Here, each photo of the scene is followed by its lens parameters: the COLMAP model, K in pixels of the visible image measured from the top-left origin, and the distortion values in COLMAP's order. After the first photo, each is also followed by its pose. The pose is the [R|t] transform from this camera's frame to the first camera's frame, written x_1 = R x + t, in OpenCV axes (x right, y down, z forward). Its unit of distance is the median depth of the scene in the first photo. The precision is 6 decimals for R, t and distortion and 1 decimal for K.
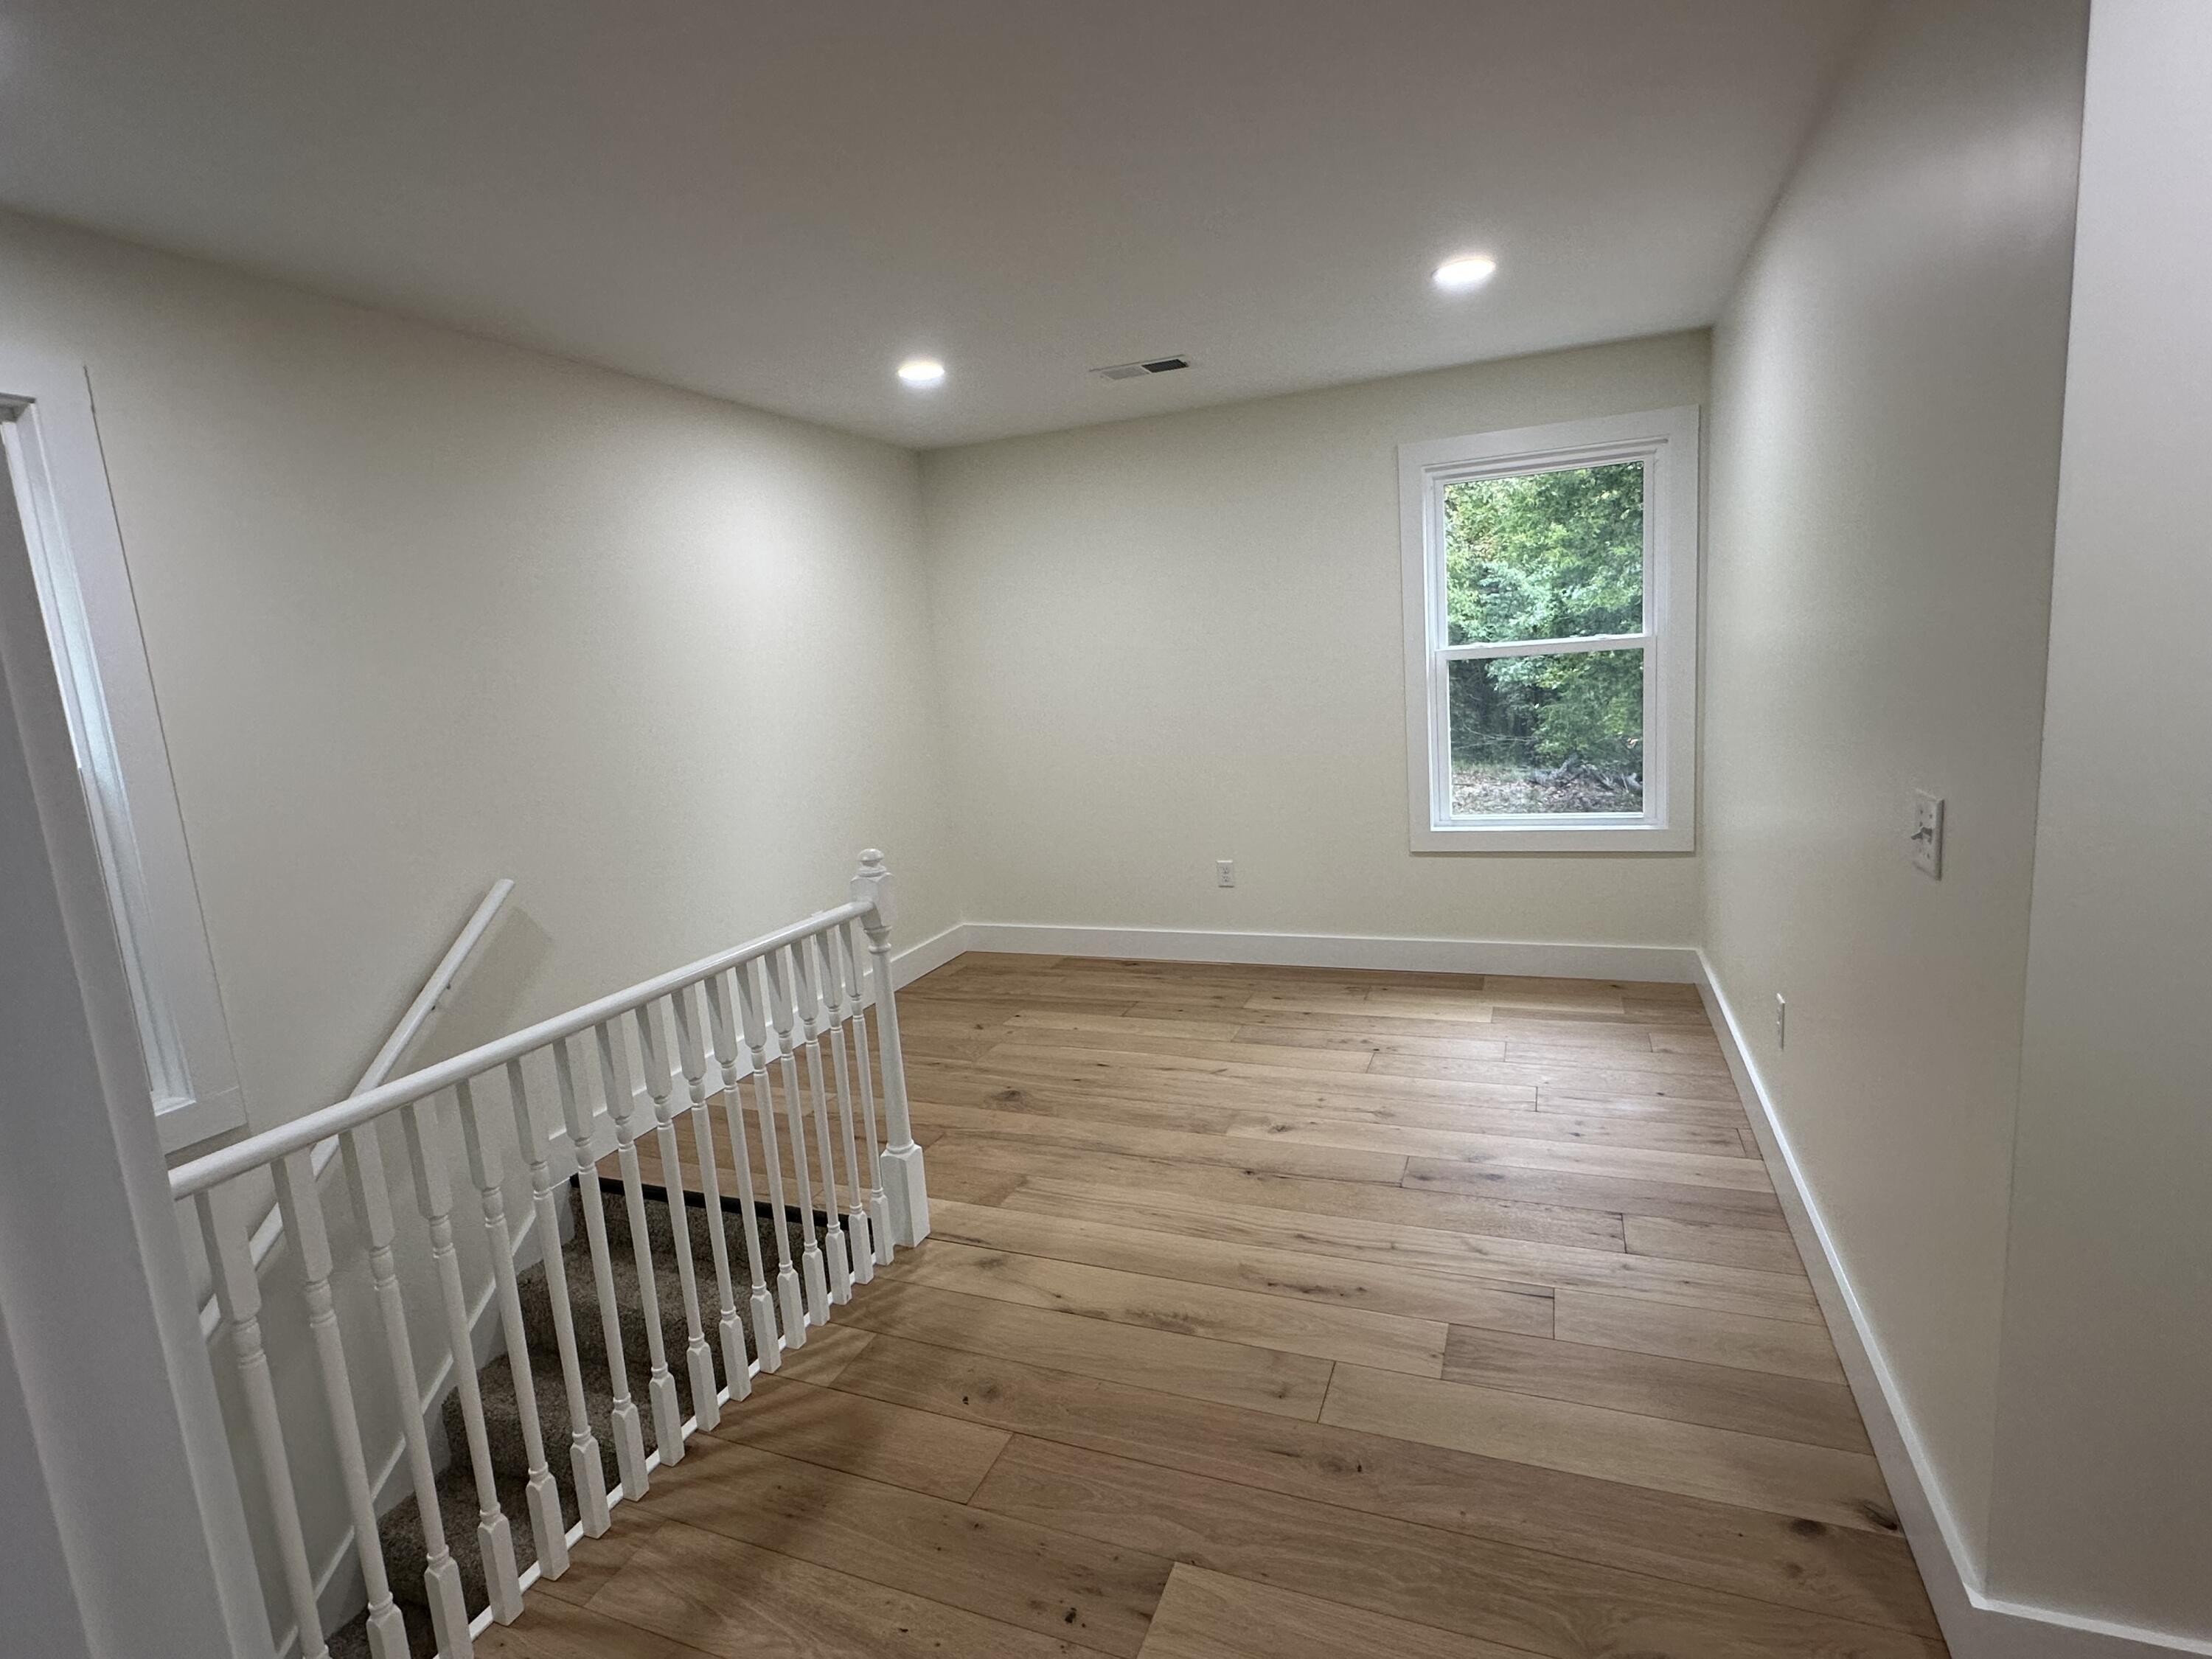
lens RADIAL K [[1085.2, 0, 1109.8], [0, 1085.2, 828.4], [0, 0, 1]] dist [-0.001540, 0.000039]
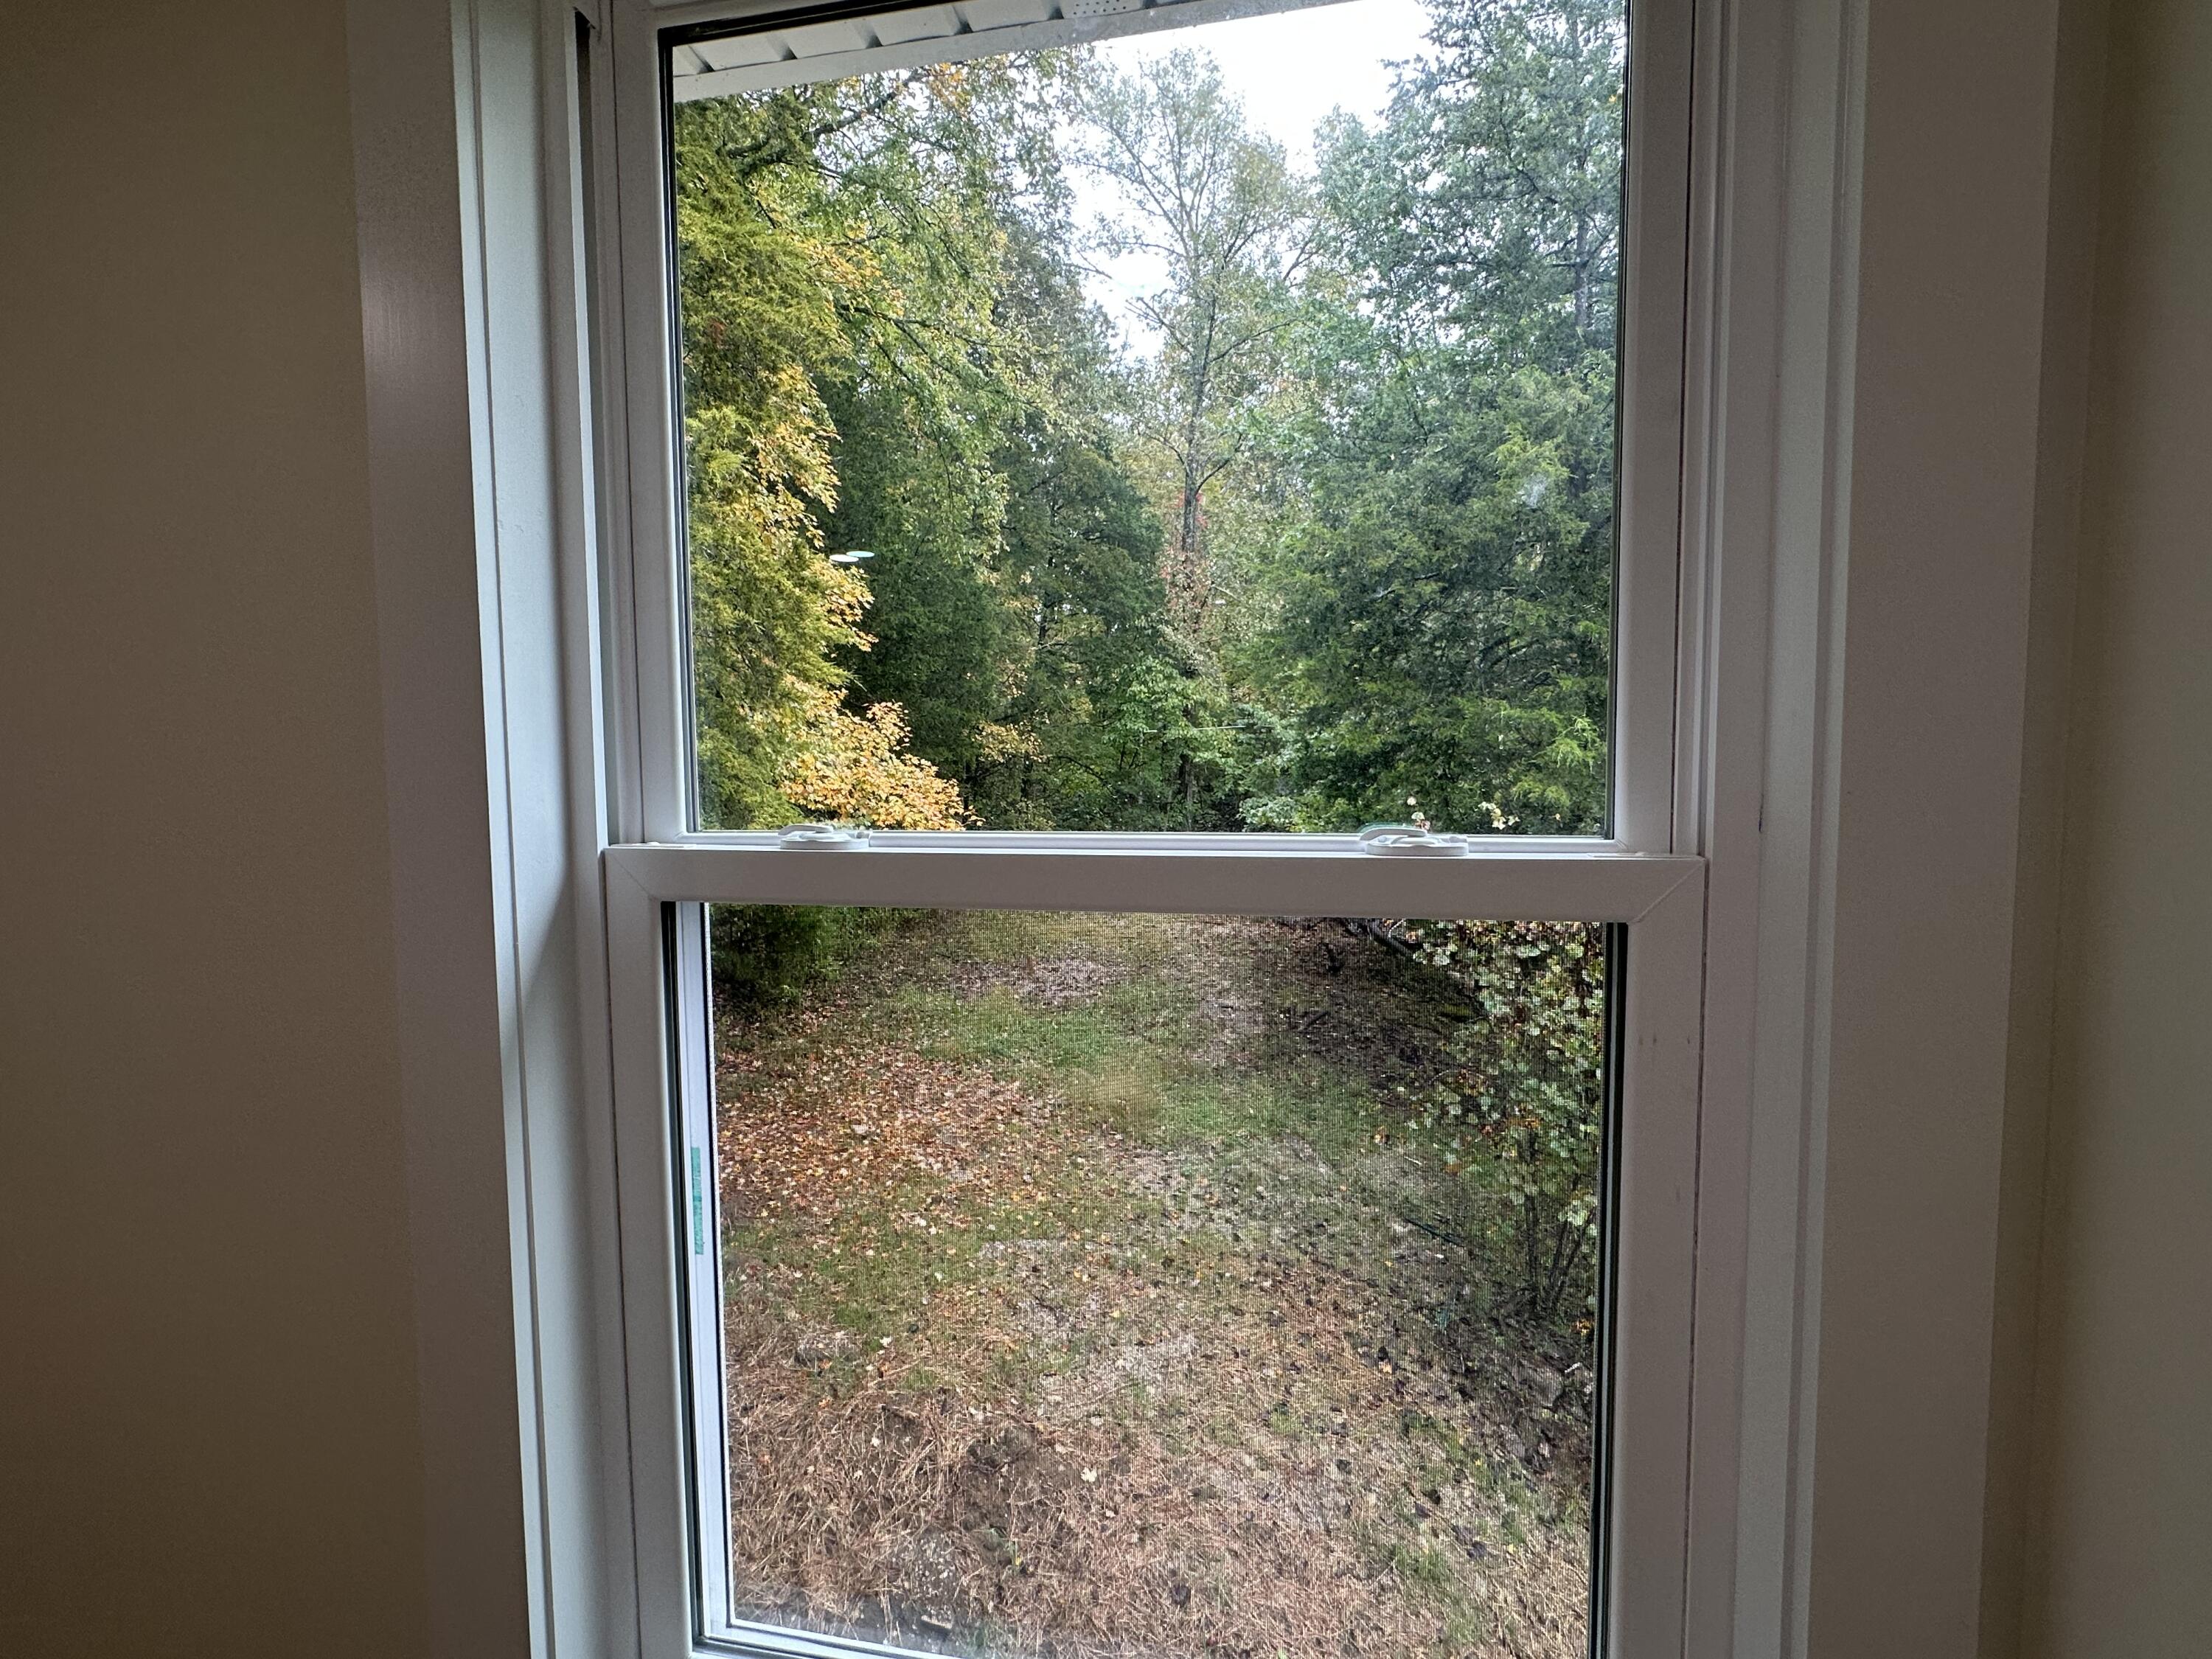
lens RADIAL K [[1028.2, 0, 1104.3], [0, 1028.2, 831.6], [0, 0, 1]] dist [0.000920, 0.000012]
pose [[0.980066, 0.052741, 0.191546, 0.068536], [-0.032681, 0.993785, -0.106413, -0.029766], [-0.195968, 0.098032, 0.975698, 0.155724]]
